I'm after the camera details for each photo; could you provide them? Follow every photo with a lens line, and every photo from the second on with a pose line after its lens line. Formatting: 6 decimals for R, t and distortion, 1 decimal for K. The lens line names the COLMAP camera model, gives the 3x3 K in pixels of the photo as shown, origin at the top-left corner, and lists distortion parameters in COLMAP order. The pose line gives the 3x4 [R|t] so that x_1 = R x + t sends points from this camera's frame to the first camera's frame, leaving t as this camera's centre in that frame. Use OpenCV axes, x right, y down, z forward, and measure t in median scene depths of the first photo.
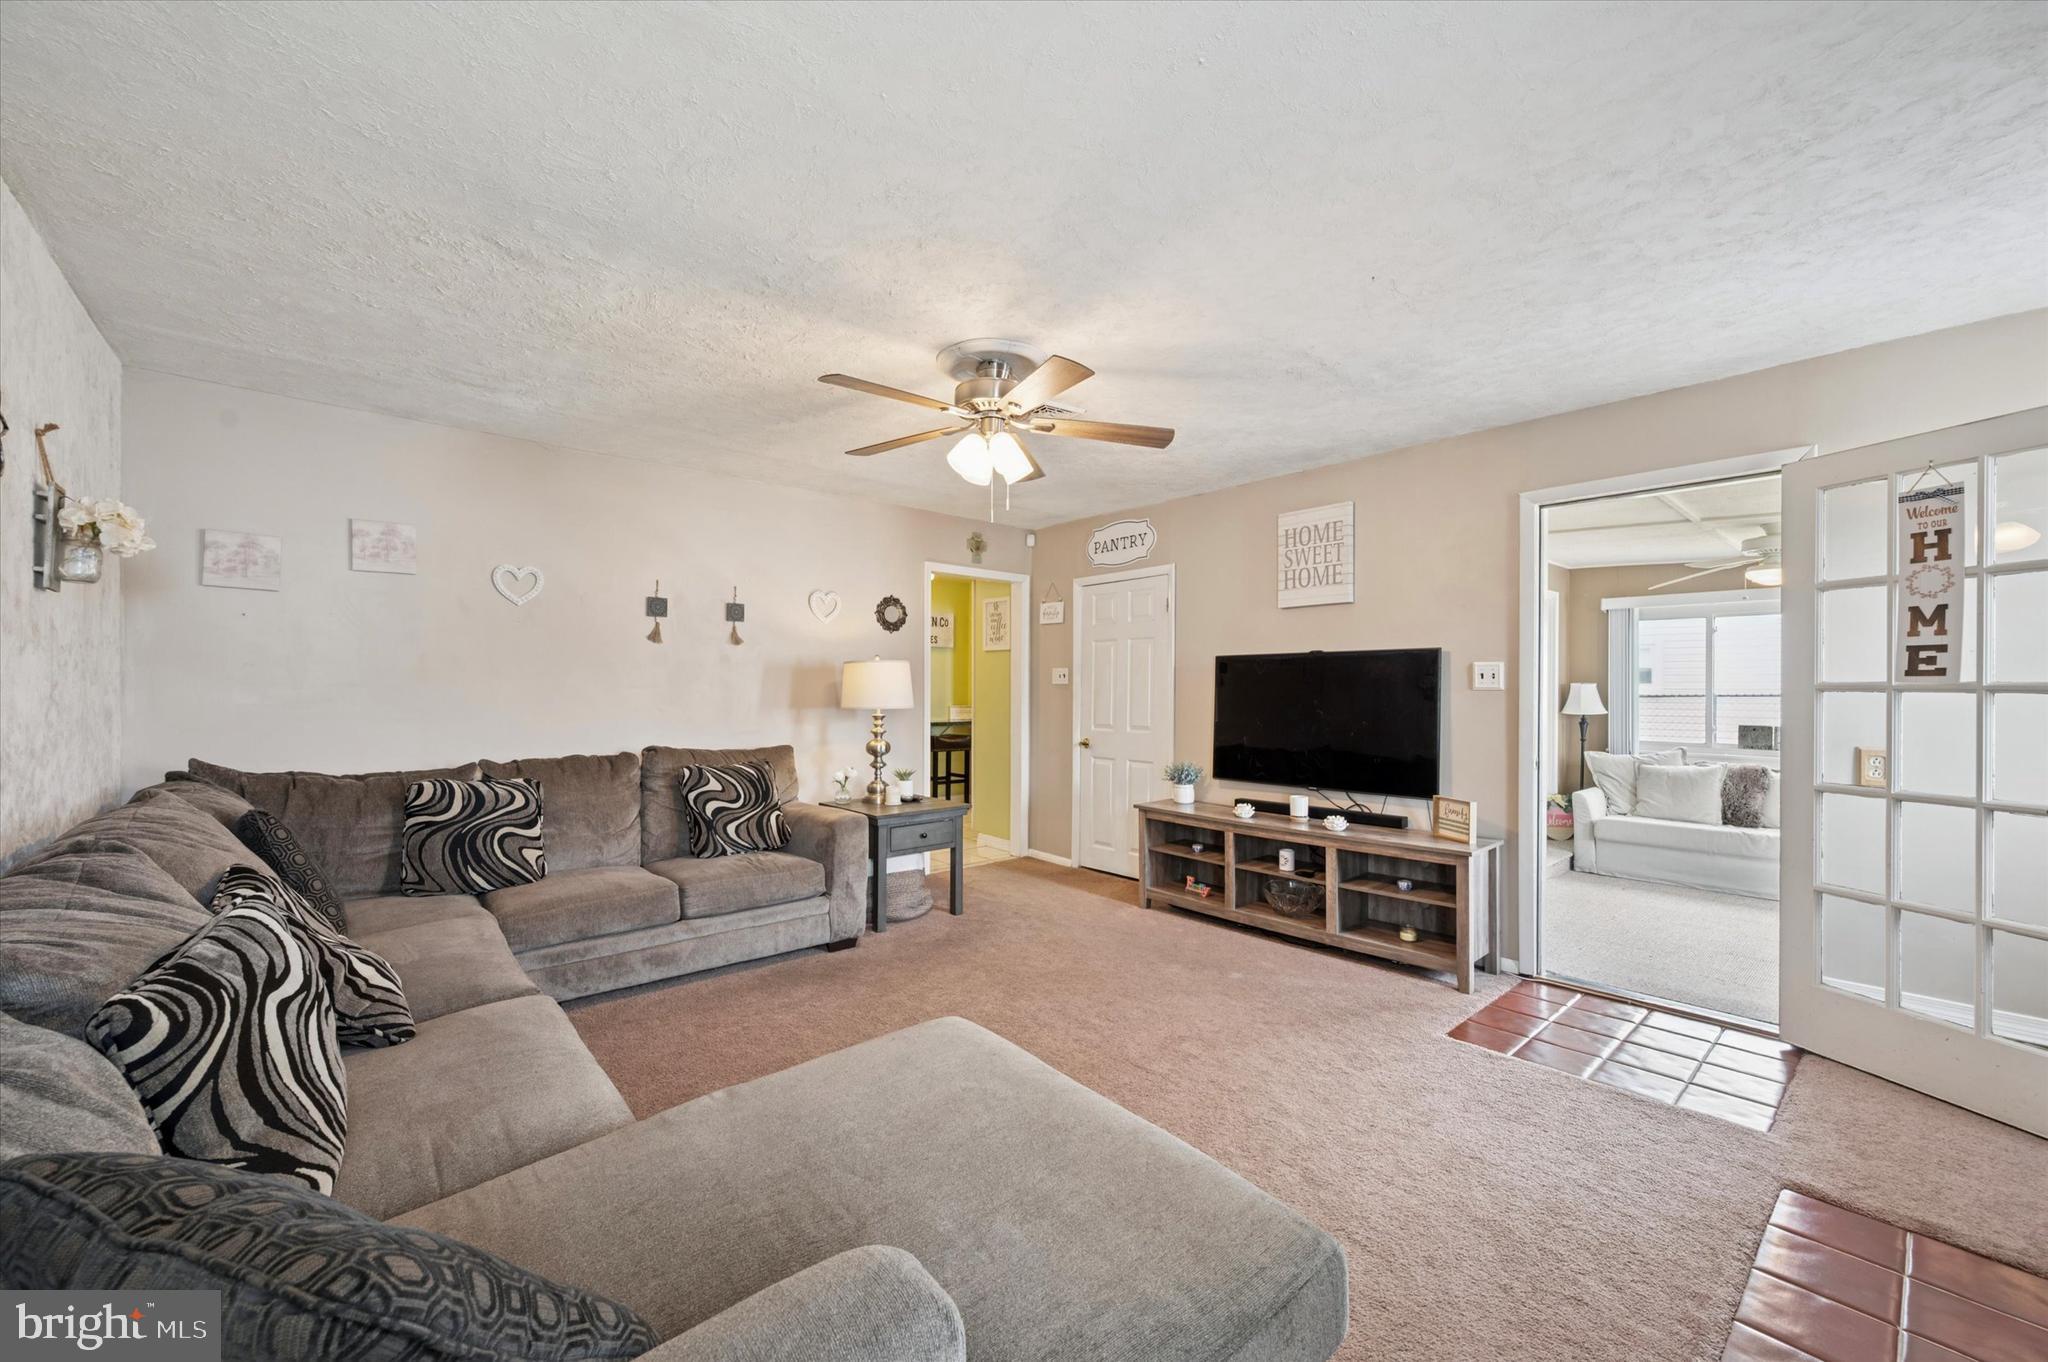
lens RADIAL K [[806.9, 0, 1028.2], [0, 806.9, 687.0], [0, 0, 1]] dist [-0.008725, 0.000117]
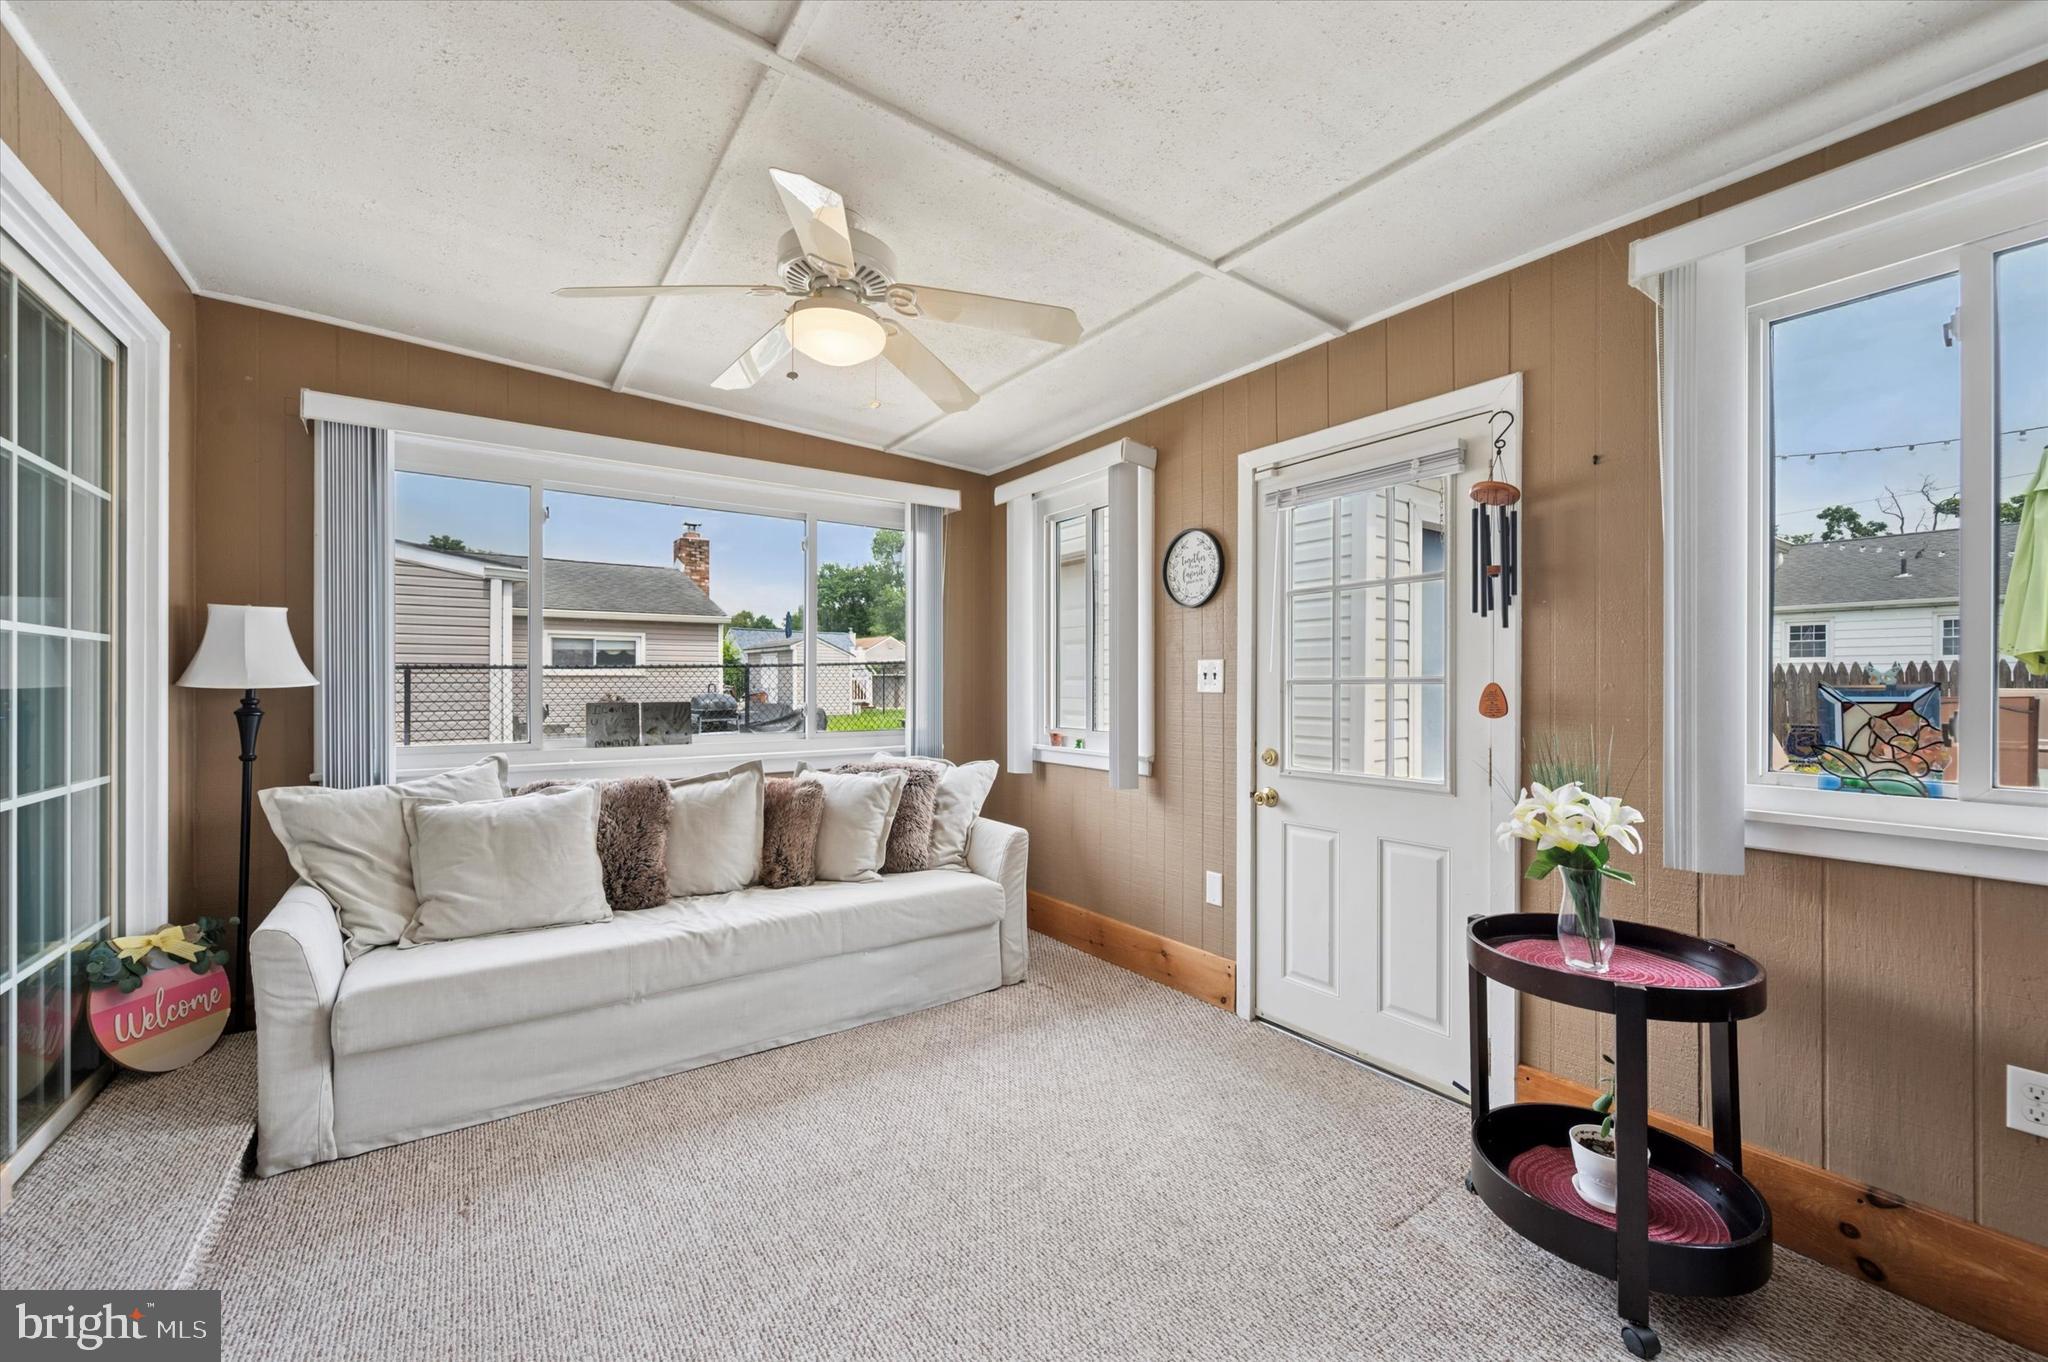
lens RADIAL K [[806.9, 0, 1017.5], [0, 806.9, 683.1], [0, 0, 1]] dist [-0.008725, 0.000117]
pose [[0.106180, 0.002020, 0.994345, 0.390167], [-0.001274, 0.999997, -0.001896, 0.034260], [-0.994346, -0.001066, 0.106182, 0.654162]]
